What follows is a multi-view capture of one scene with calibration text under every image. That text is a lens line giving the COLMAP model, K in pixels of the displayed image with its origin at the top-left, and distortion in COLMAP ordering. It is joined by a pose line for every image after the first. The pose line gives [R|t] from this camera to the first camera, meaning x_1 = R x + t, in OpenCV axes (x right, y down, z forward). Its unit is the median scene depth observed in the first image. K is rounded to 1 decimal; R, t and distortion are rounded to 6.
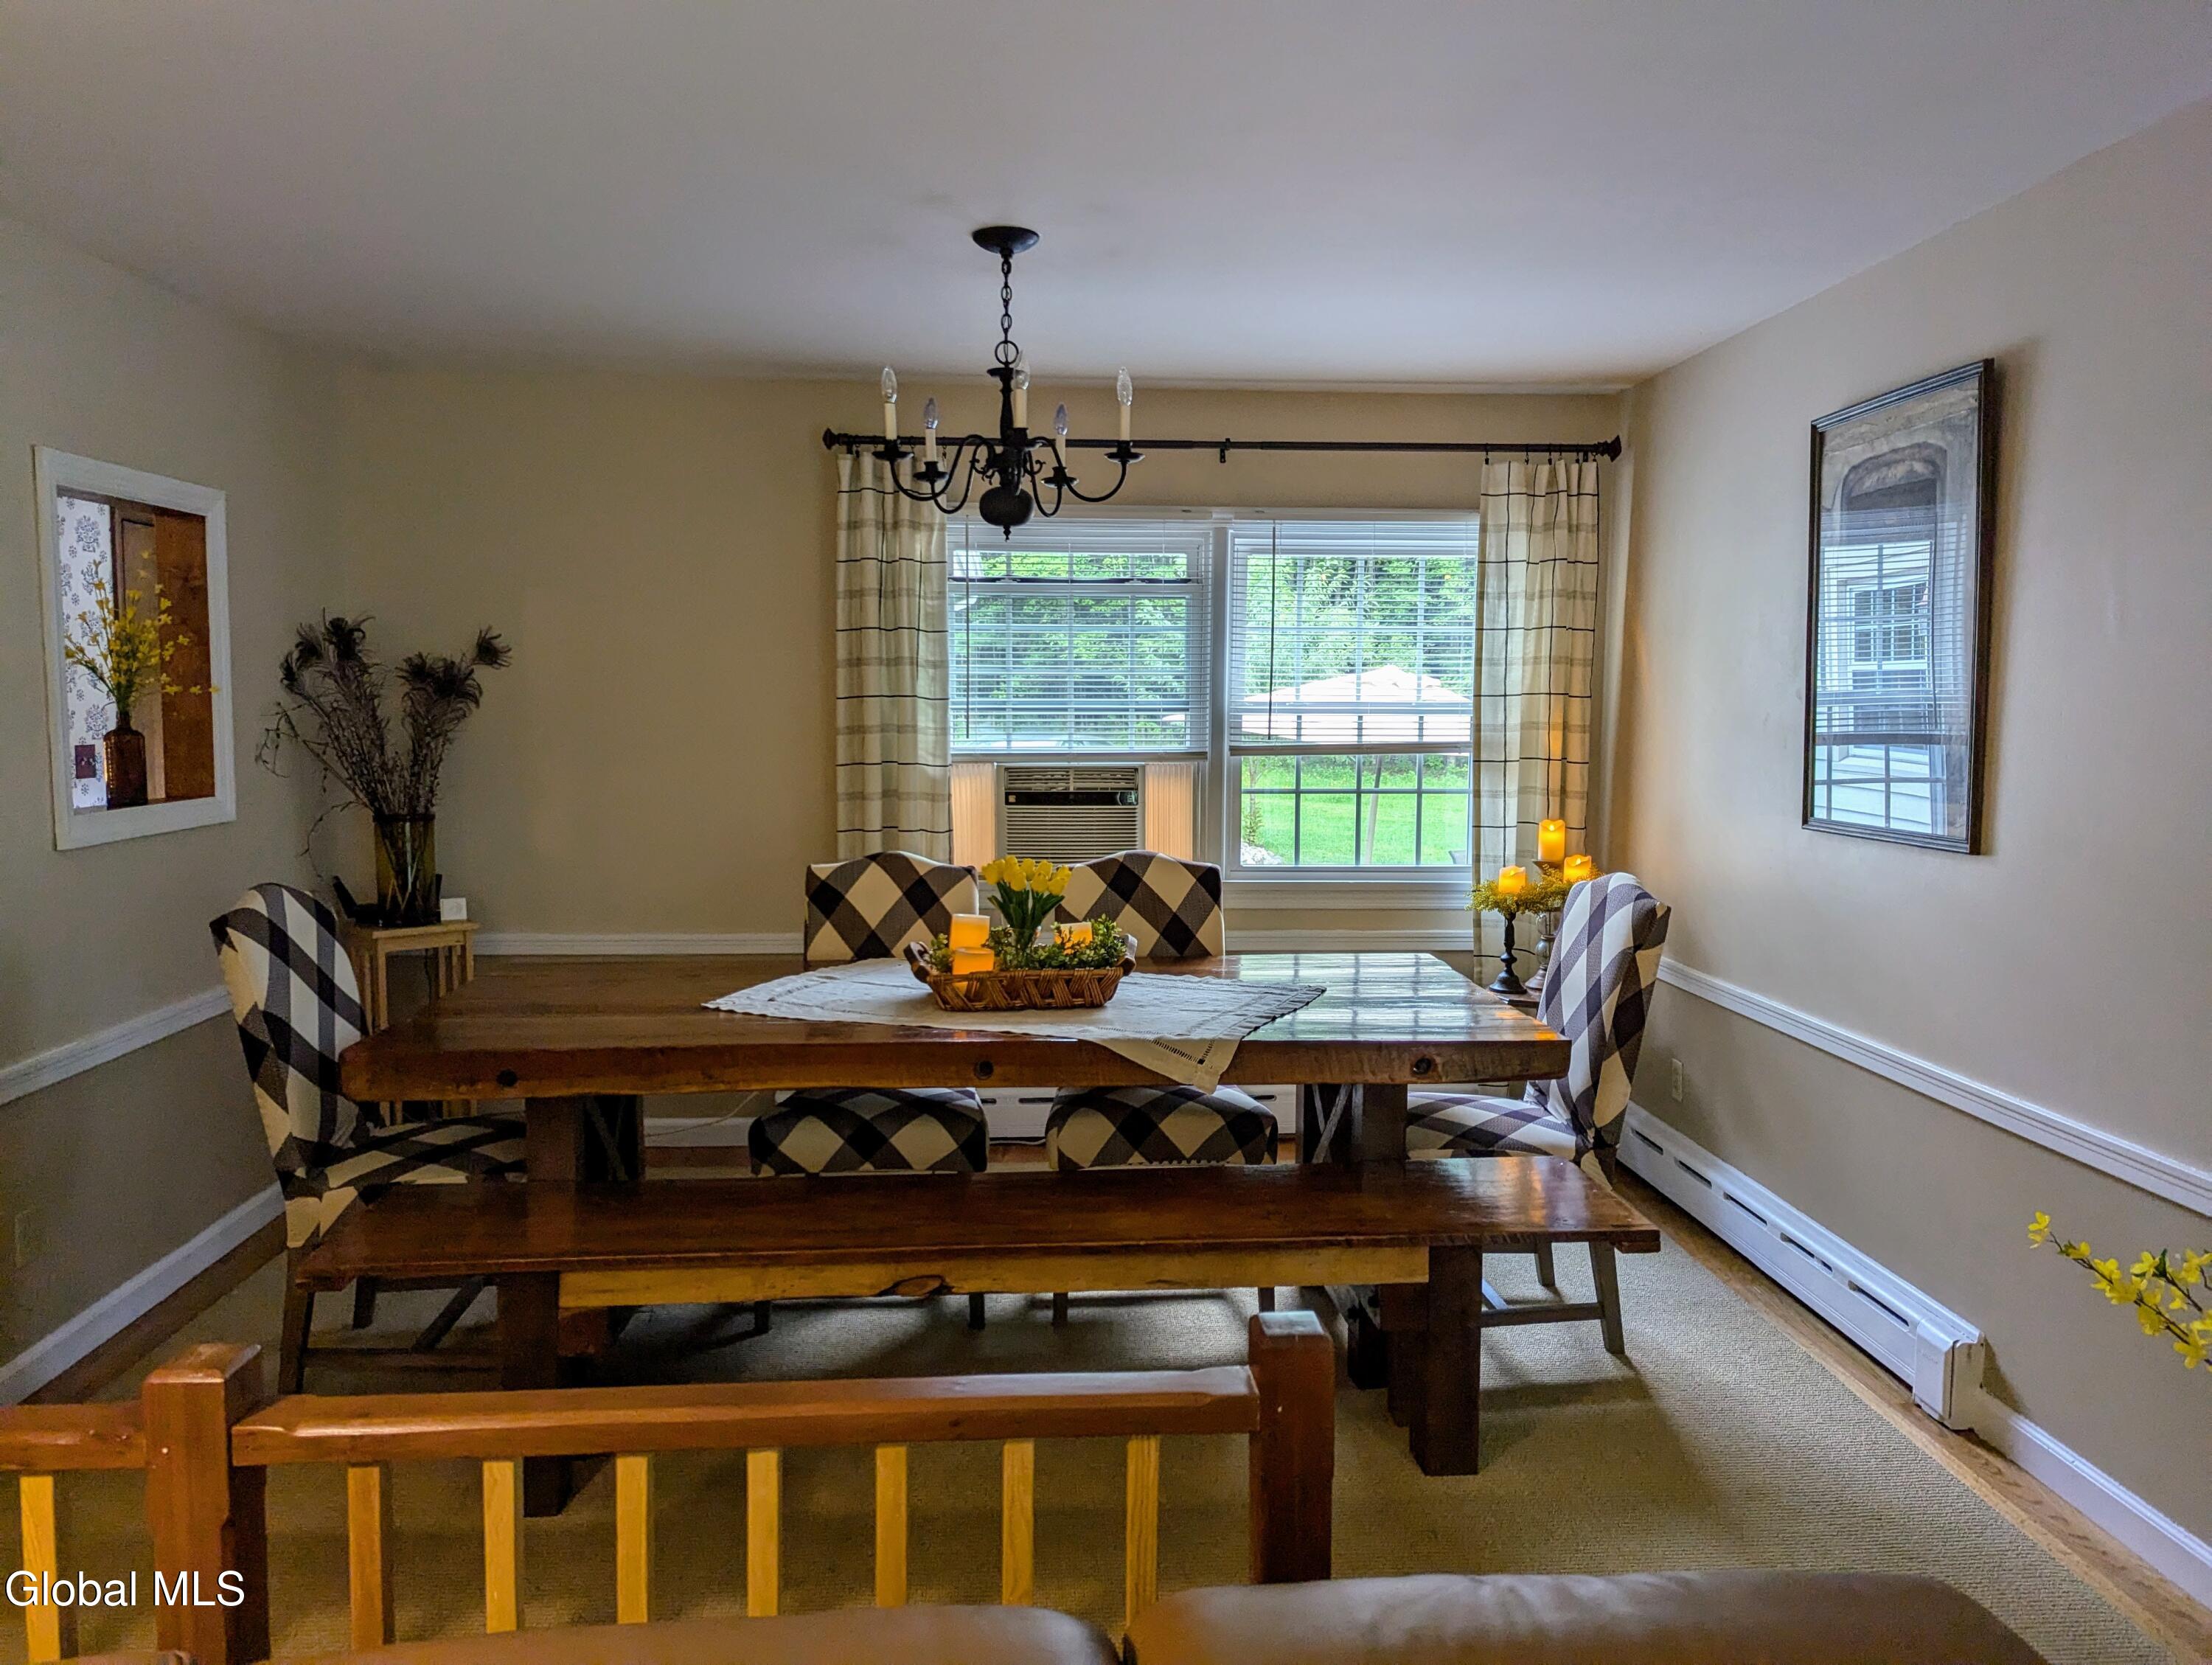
lens RADIAL K [[1567.0, 0, 1106.0], [0, 1567.0, 832.5], [0, 0, 1]] dist [0.013979, 0.000972]
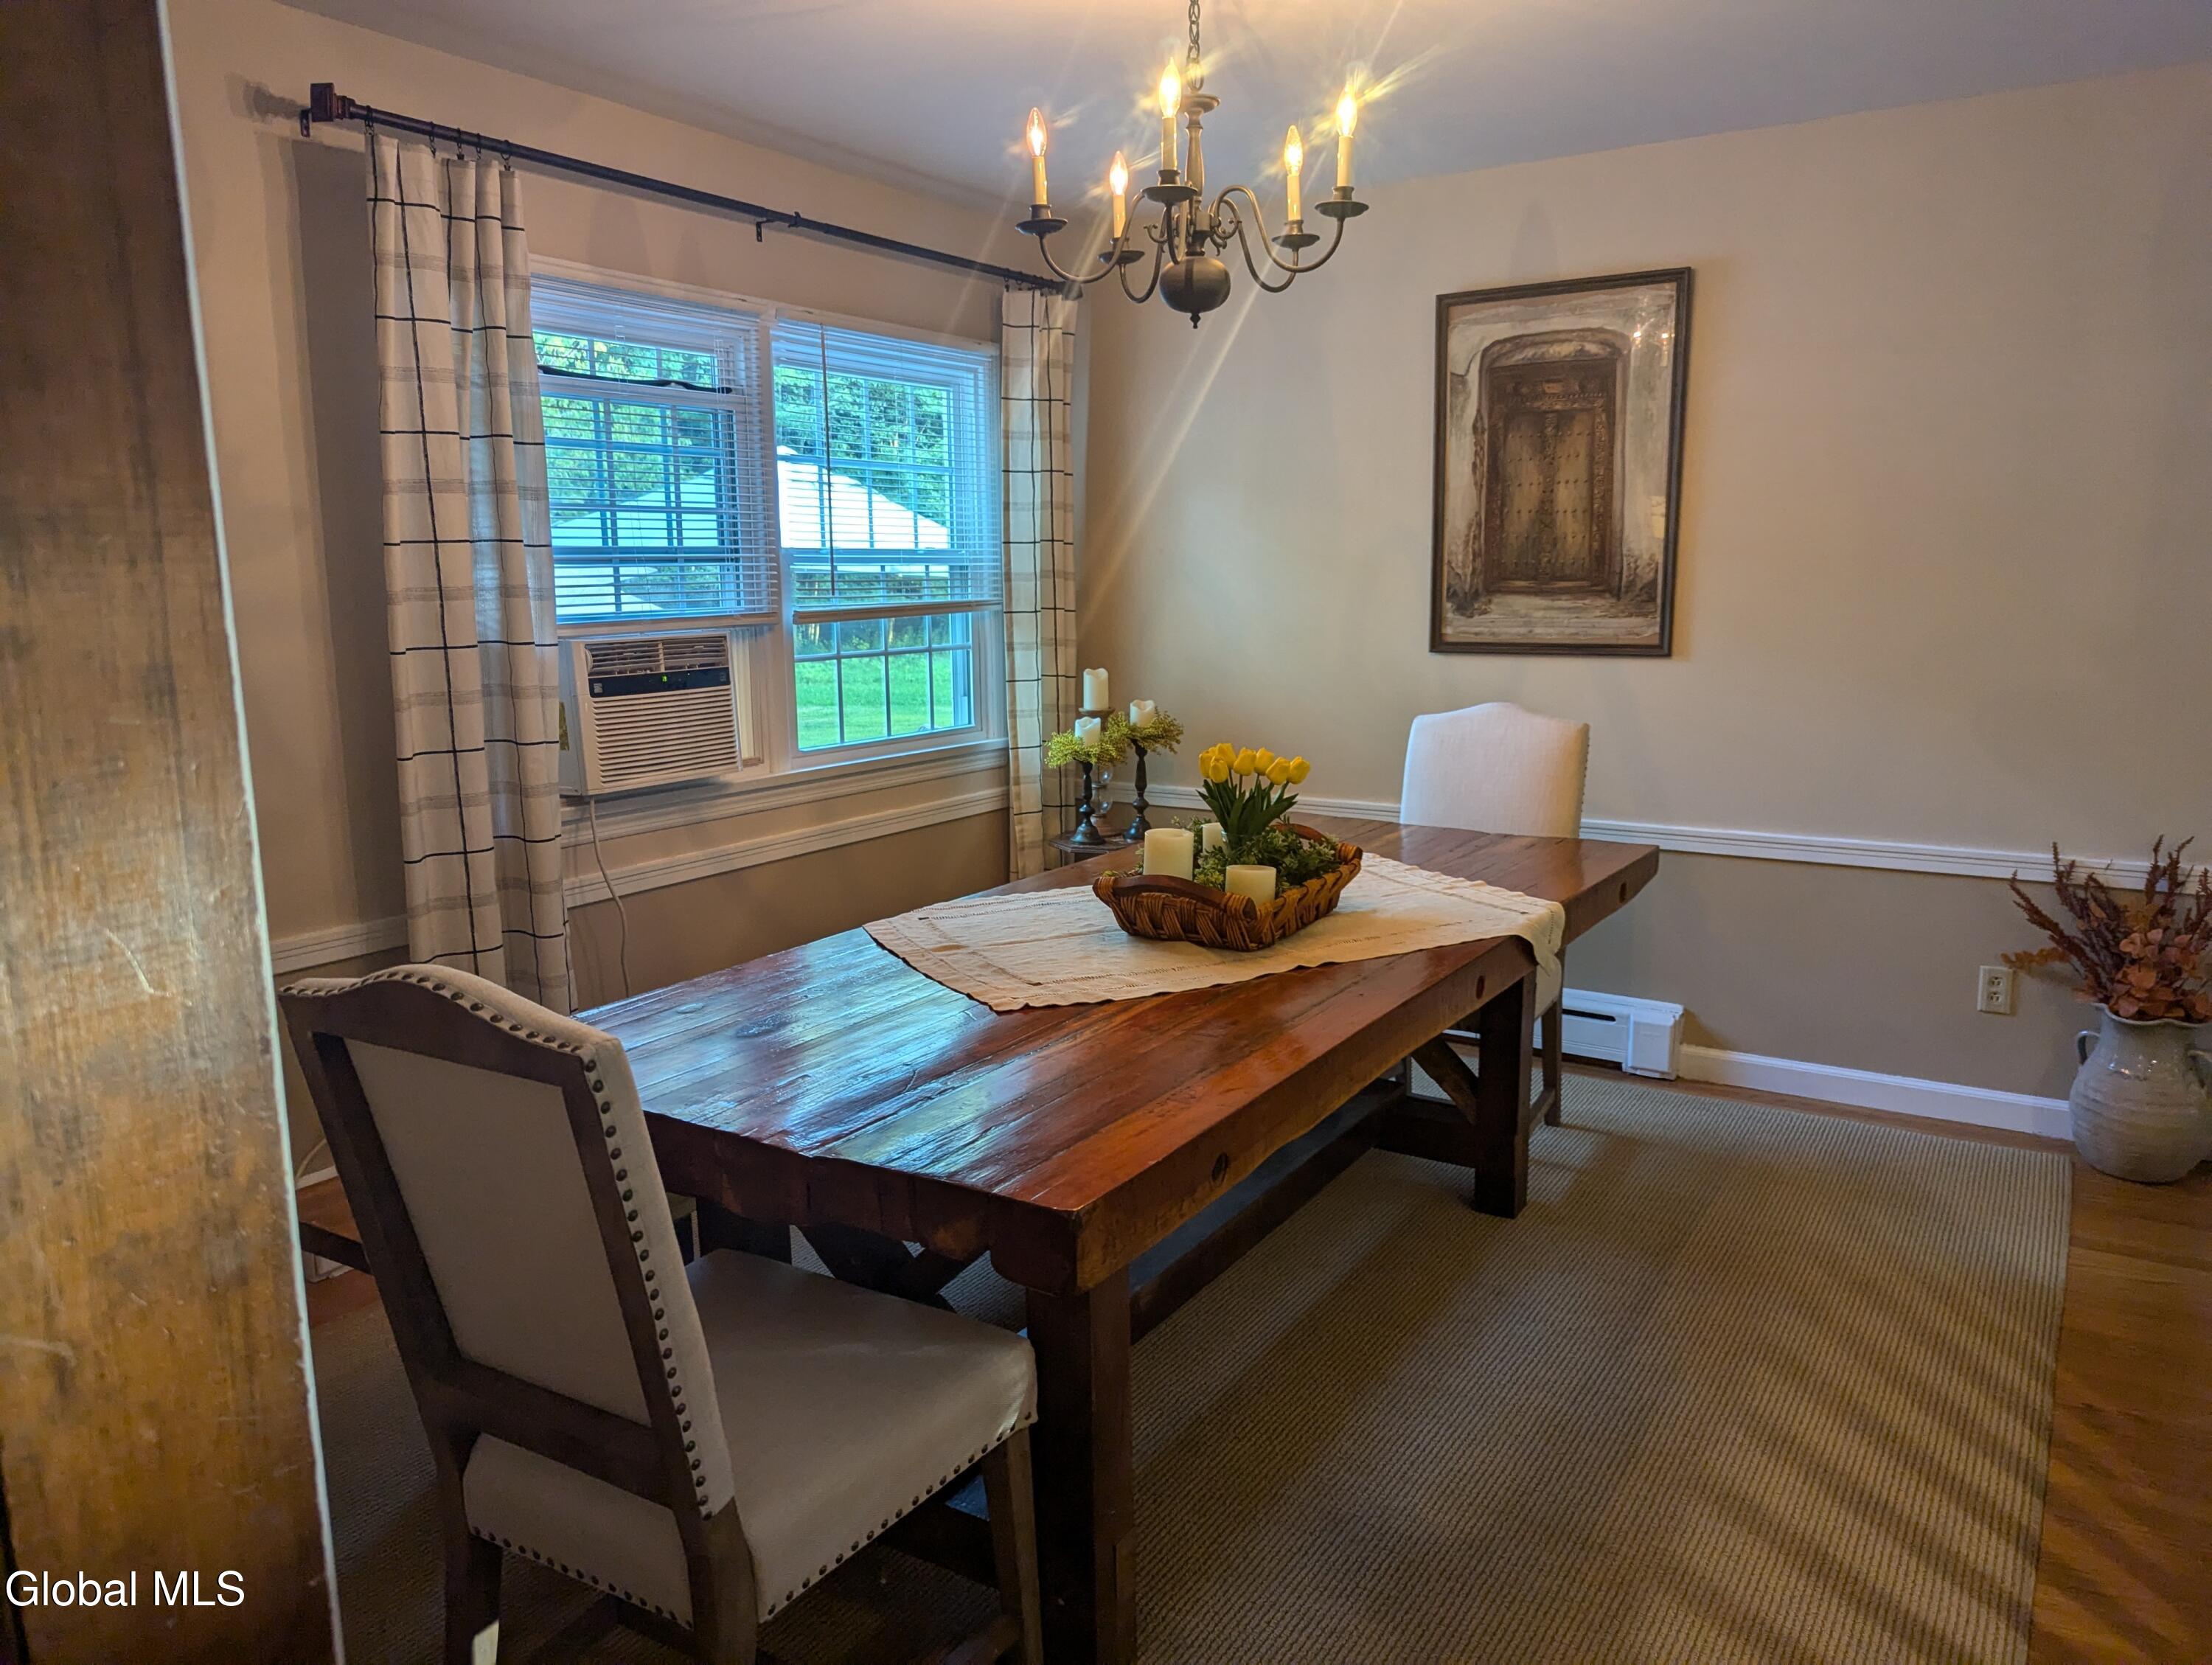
lens RADIAL K [[1567.0, 0, 1106.0], [0, 1567.0, 832.5], [0, 0, 1]] dist [0.013979, 0.000972]
pose [[0.576964, -0.150729, 0.802741, -0.711470], [0.082466, 0.988552, 0.126346, -0.038588], [-0.812596, -0.006698, 0.582789, 0.544676]]
